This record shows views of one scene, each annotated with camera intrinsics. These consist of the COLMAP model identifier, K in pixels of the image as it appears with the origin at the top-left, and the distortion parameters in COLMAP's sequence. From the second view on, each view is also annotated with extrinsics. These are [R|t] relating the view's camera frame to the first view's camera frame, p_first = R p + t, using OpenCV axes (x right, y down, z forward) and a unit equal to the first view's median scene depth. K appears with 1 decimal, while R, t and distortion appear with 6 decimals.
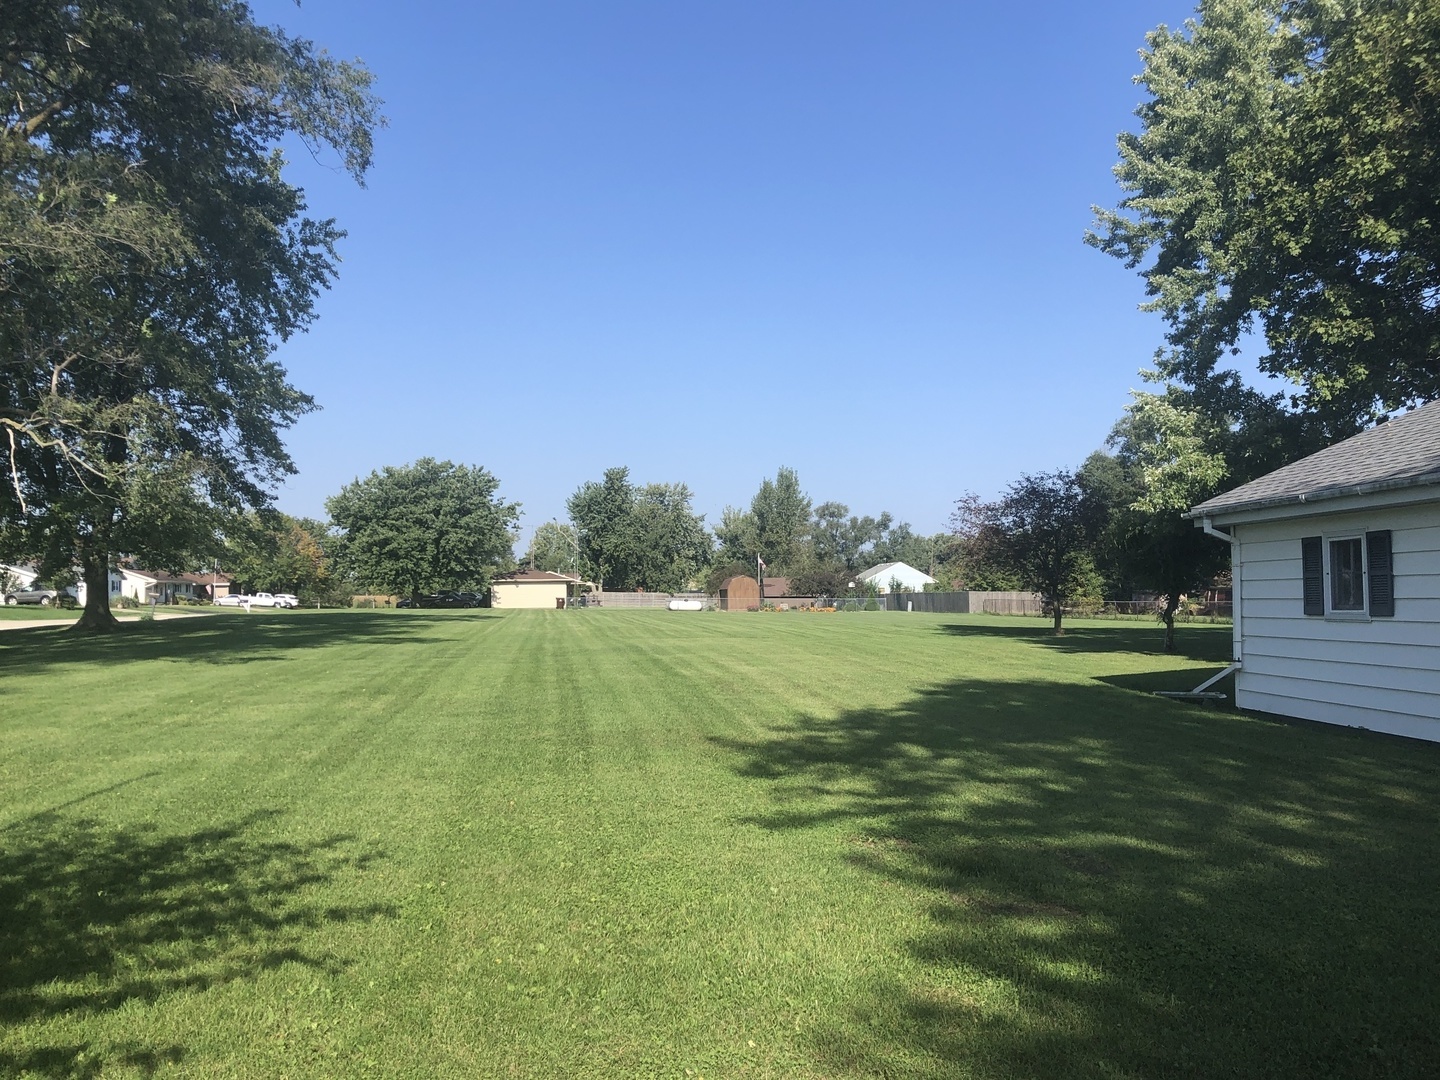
lens RADIAL K [[1277.2, 0, 717.8], [0, 1277.2, 548.7], [0, 0, 1]] dist [-0.012071, -0.011525]
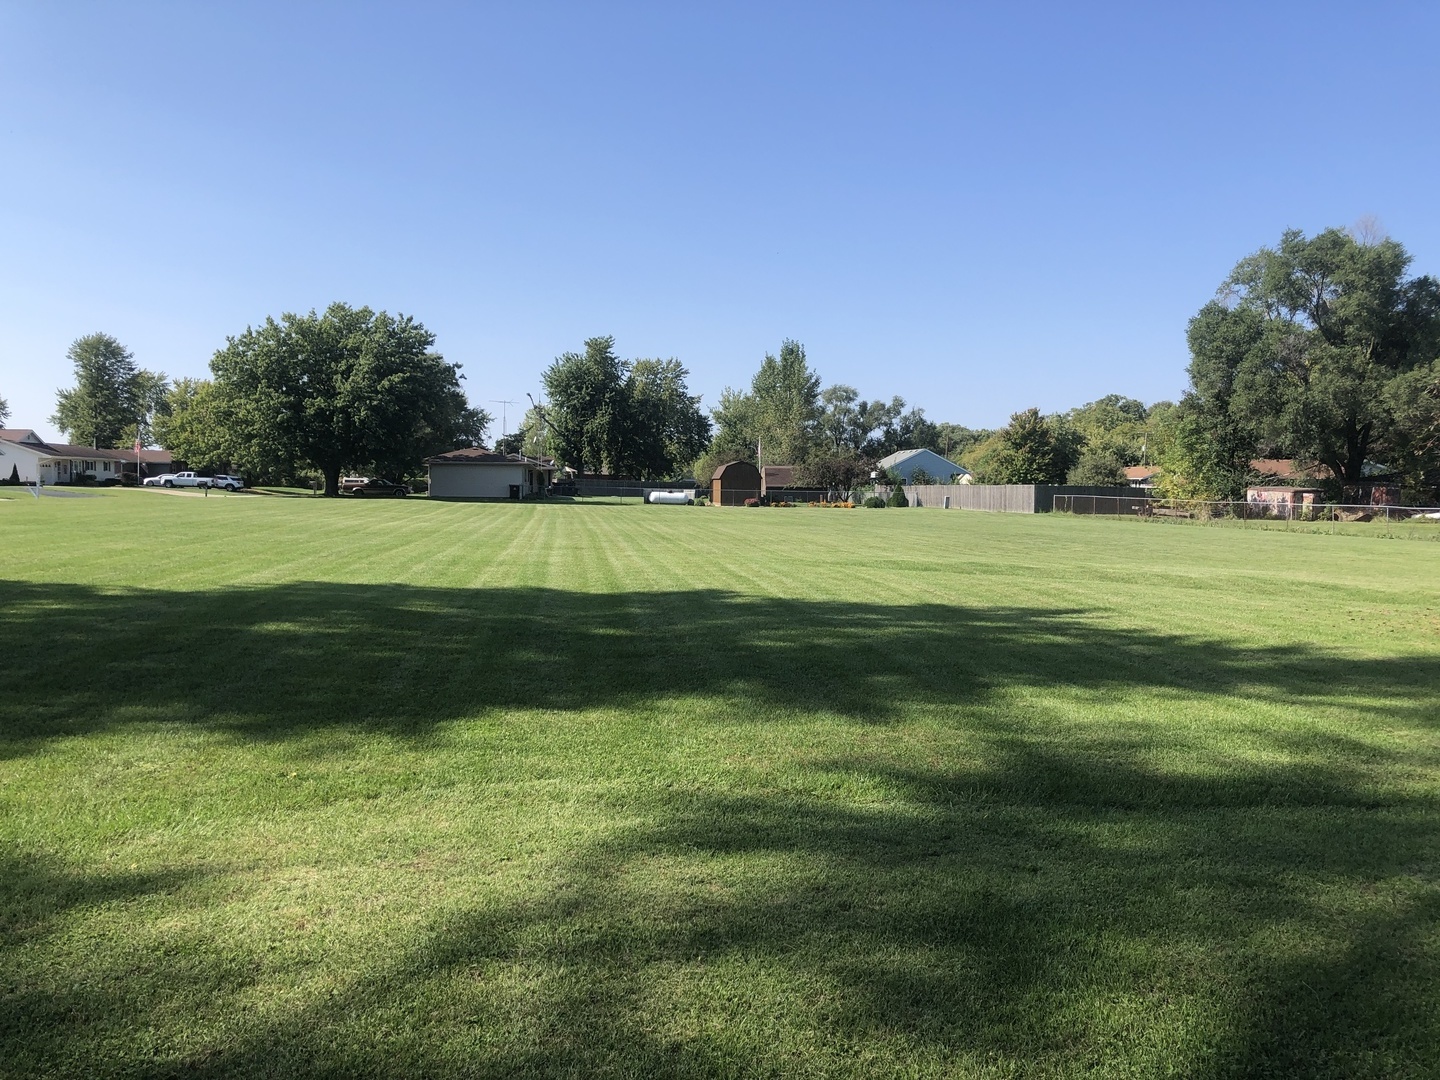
lens RADIAL K [[1146.5, 0, 721.8], [0, 1146.5, 539.1], [0, 0, 1]] dist [-0.049537, 0.045658]
pose [[0.999842, 0.017760, -0.000881, 0.051329], [-0.017620, 0.996178, 0.085555, 0.041555], [0.002397, -0.085526, 0.996333, 1.281372]]
